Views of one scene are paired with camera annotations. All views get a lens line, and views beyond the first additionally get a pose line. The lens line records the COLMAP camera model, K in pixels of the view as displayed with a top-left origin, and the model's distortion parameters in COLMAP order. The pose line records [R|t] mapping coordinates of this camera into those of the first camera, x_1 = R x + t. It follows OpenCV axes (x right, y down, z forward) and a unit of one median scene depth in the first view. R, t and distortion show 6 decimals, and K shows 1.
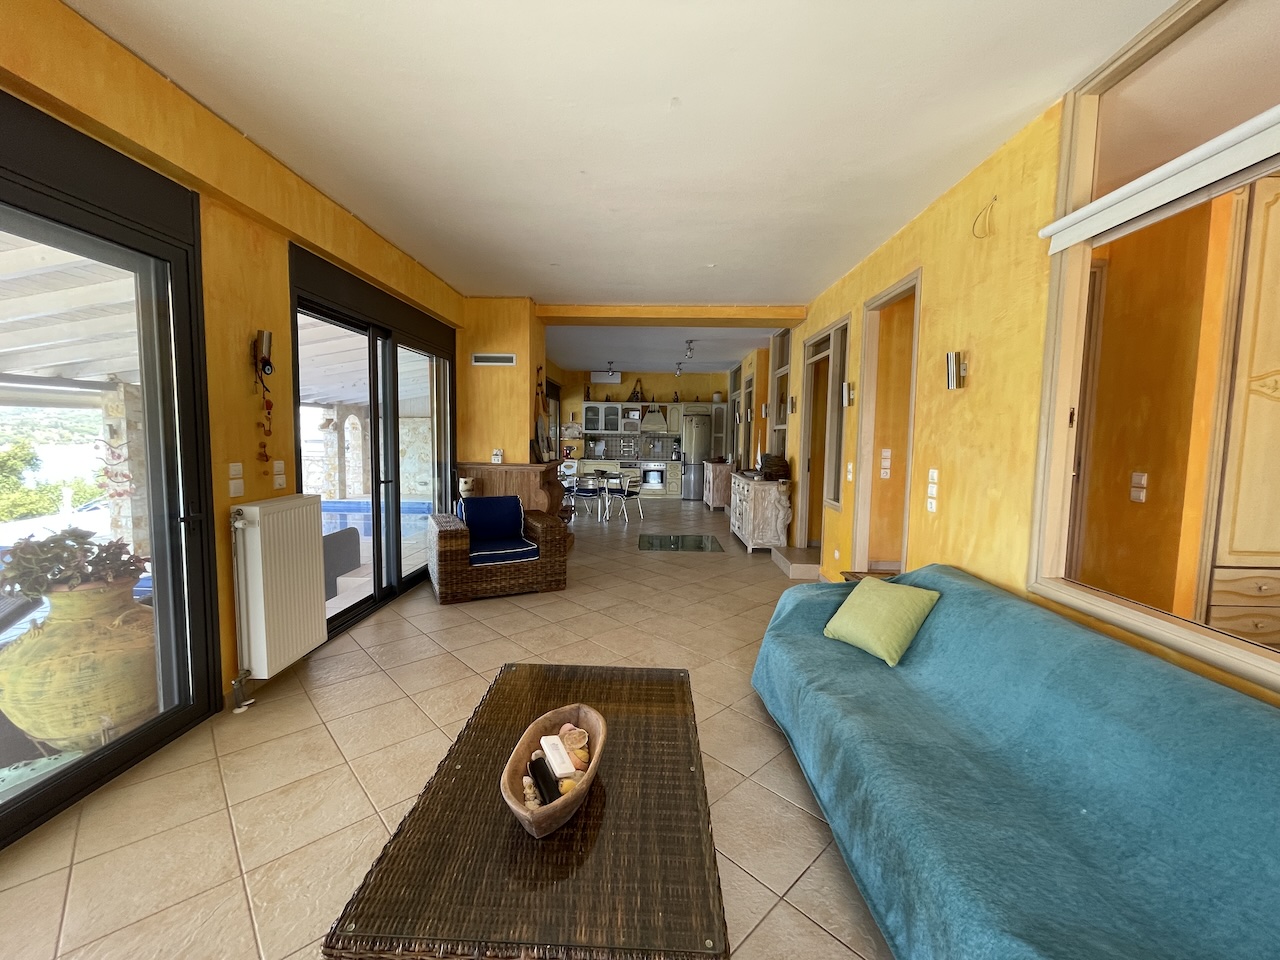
lens RADIAL K [[520.3, 0, 635.7], [0, 520.3, 486.5], [0, 0, 1]] dist [-0.003167, 0.001622]
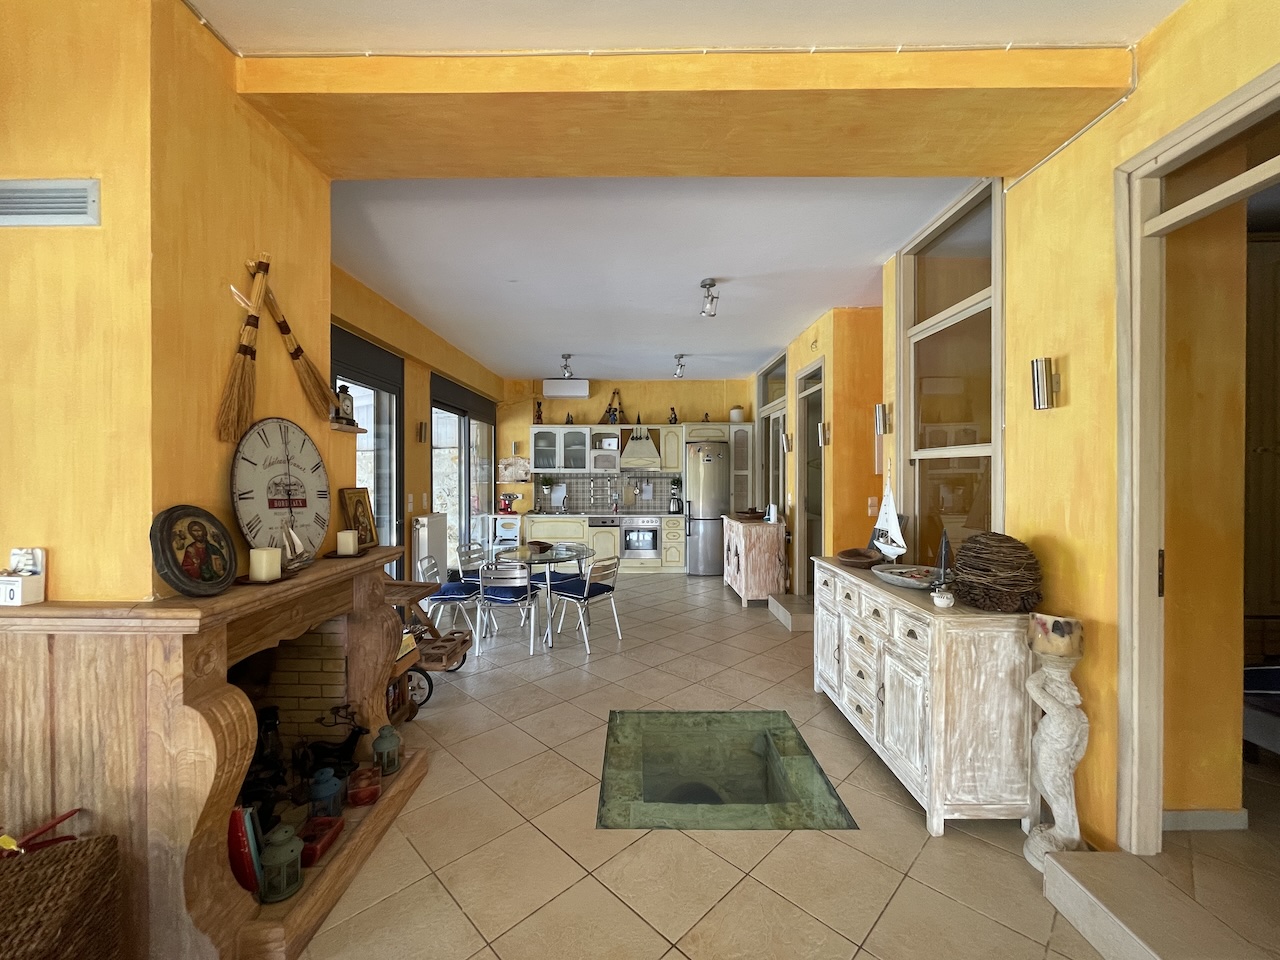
lens RADIAL K [[520.3, 0, 639.3], [0, 520.3, 476.8], [0, 0, 1]] dist [-0.003167, 0.001622]
pose [[0.999447, -0.016040, 0.029144, 0.014237], [0.018595, 0.995801, -0.089635, -0.037862], [-0.027584, 0.090128, 0.995548, 0.357175]]
